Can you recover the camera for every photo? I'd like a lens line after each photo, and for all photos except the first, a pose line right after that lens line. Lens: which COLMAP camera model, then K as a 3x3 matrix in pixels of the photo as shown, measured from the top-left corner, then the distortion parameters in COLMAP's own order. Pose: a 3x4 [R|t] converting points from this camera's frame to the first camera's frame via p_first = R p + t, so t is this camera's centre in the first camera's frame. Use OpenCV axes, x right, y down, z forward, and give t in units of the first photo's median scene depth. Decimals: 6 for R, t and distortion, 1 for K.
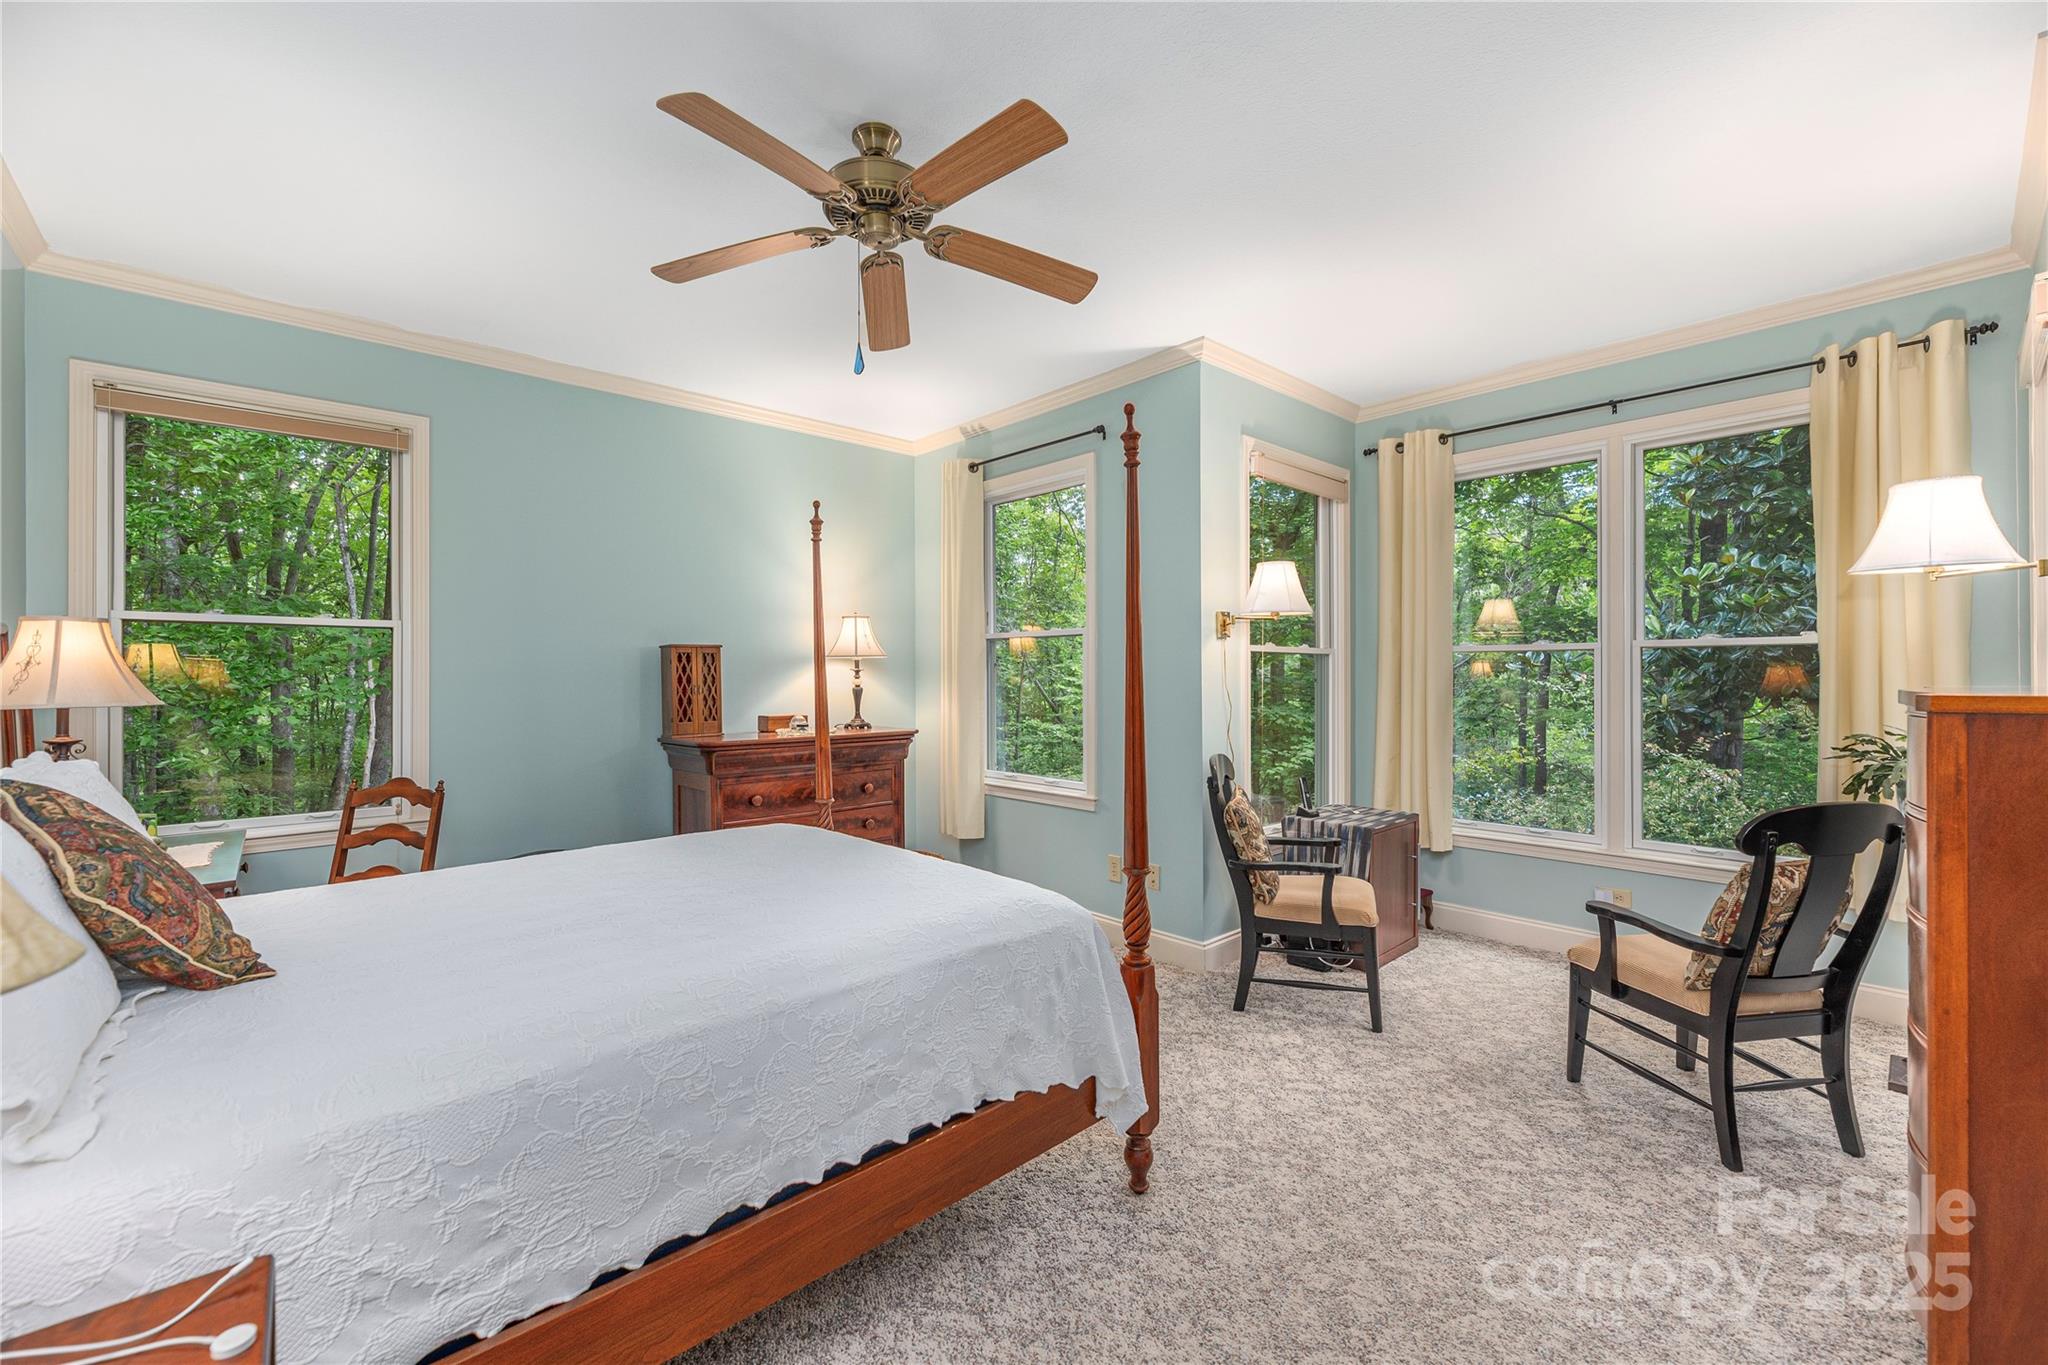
lens RADIAL K [[830.9, 0, 1032.8], [0, 830.9, 680.1], [0, 0, 1]] dist [-0.000033, -0.000062]
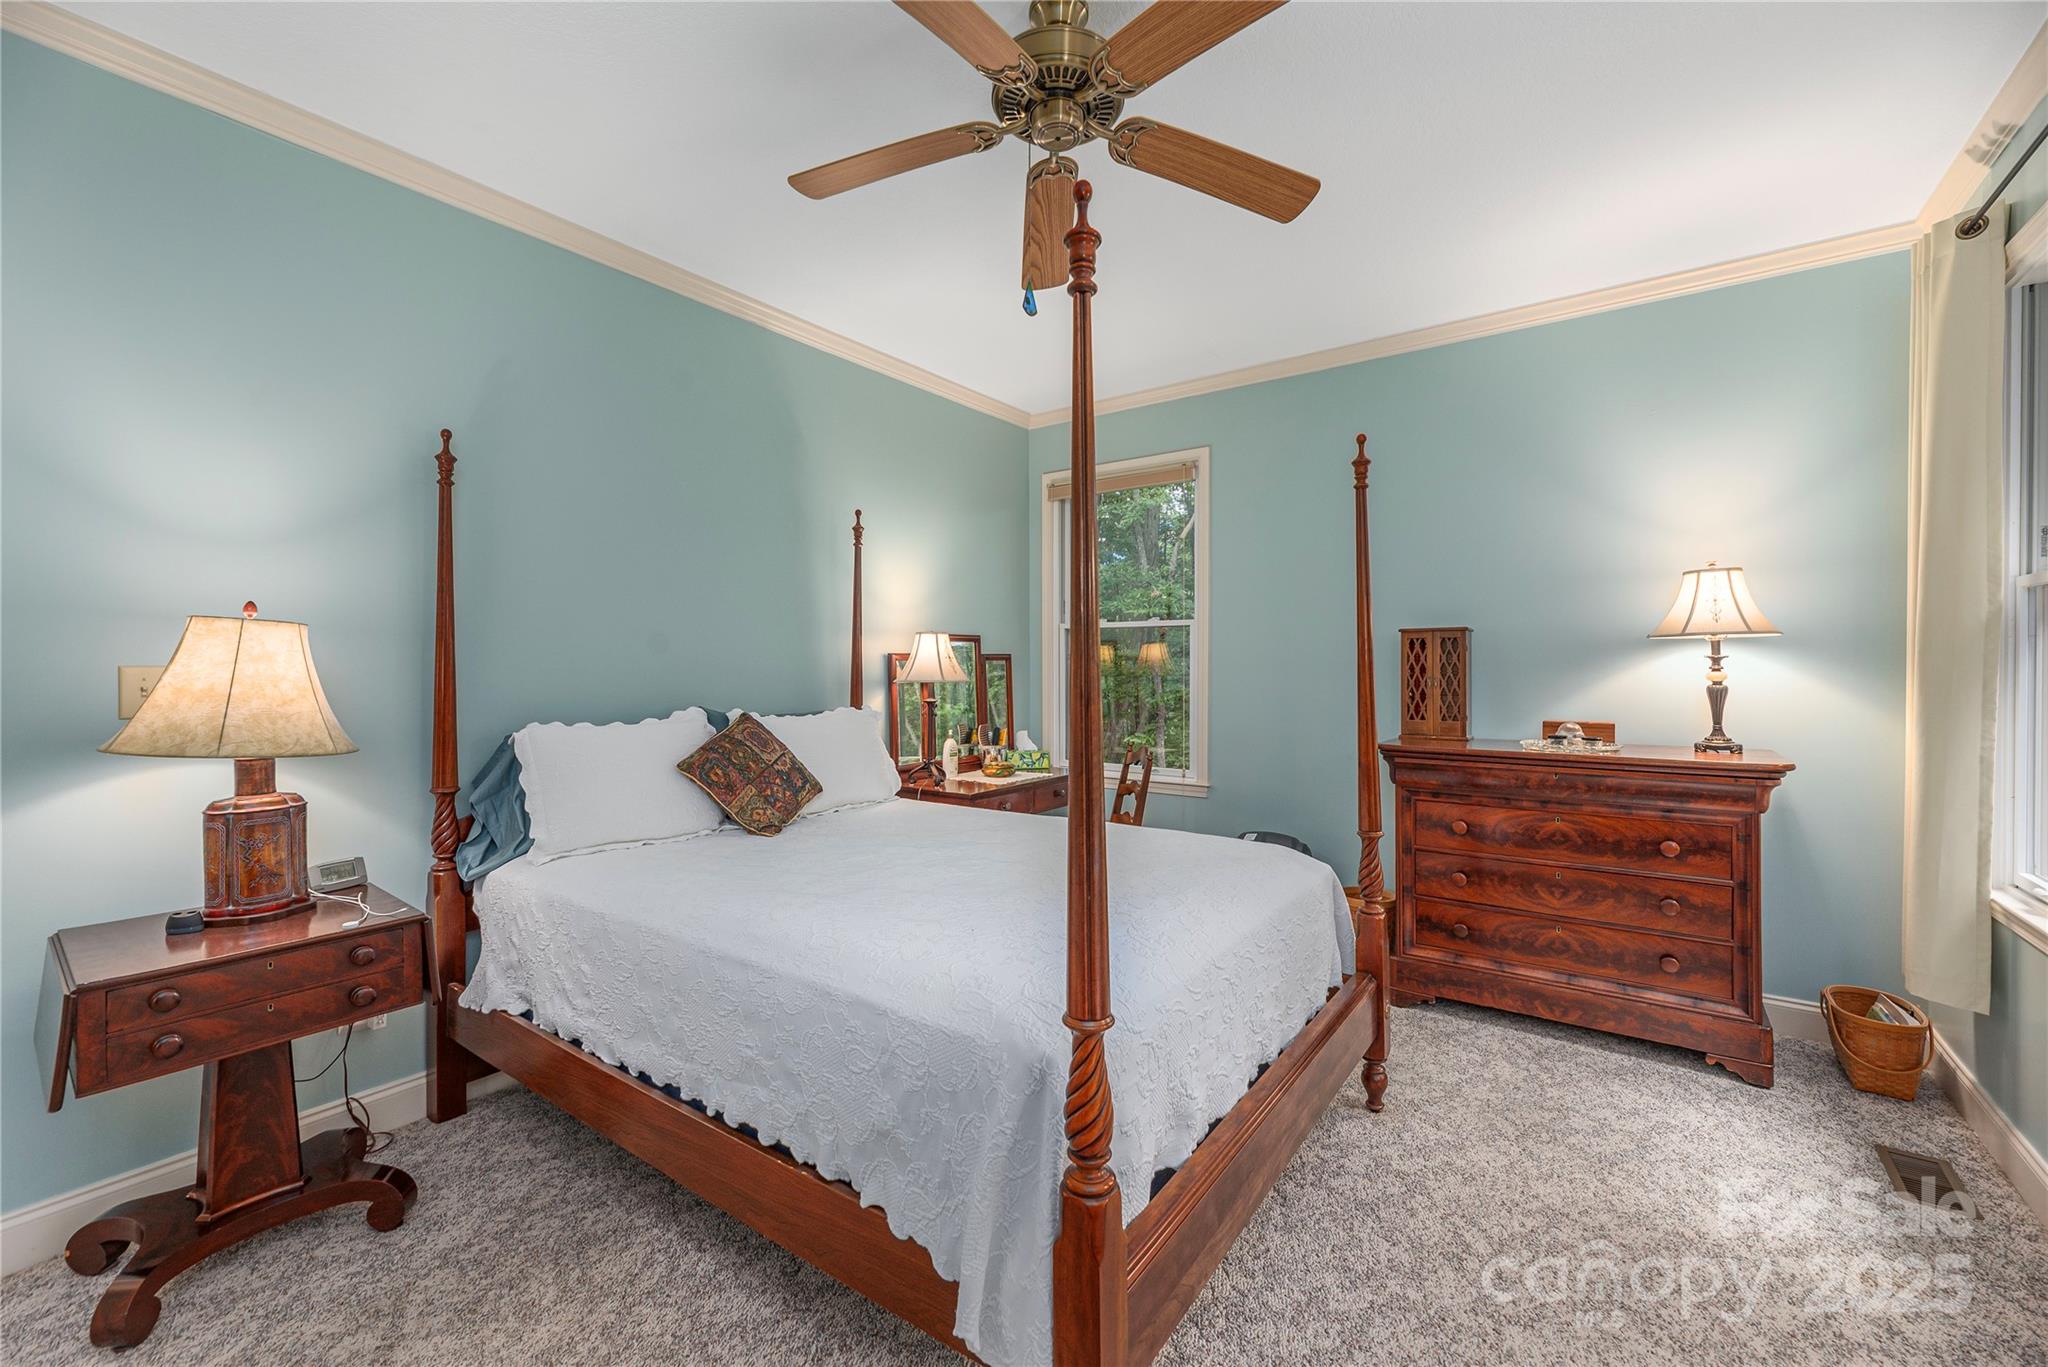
lens RADIAL K [[826.6, 0, 1017.6], [0, 826.6, 697.6], [0, 0, 1]] dist [-0.001546, -0.000096]
pose [[0.196926, 0.041570, -0.979537, 0.323800], [-0.006348, 0.999134, 0.041126, -0.004555], [0.980398, -0.001880, 0.197019, 0.425383]]
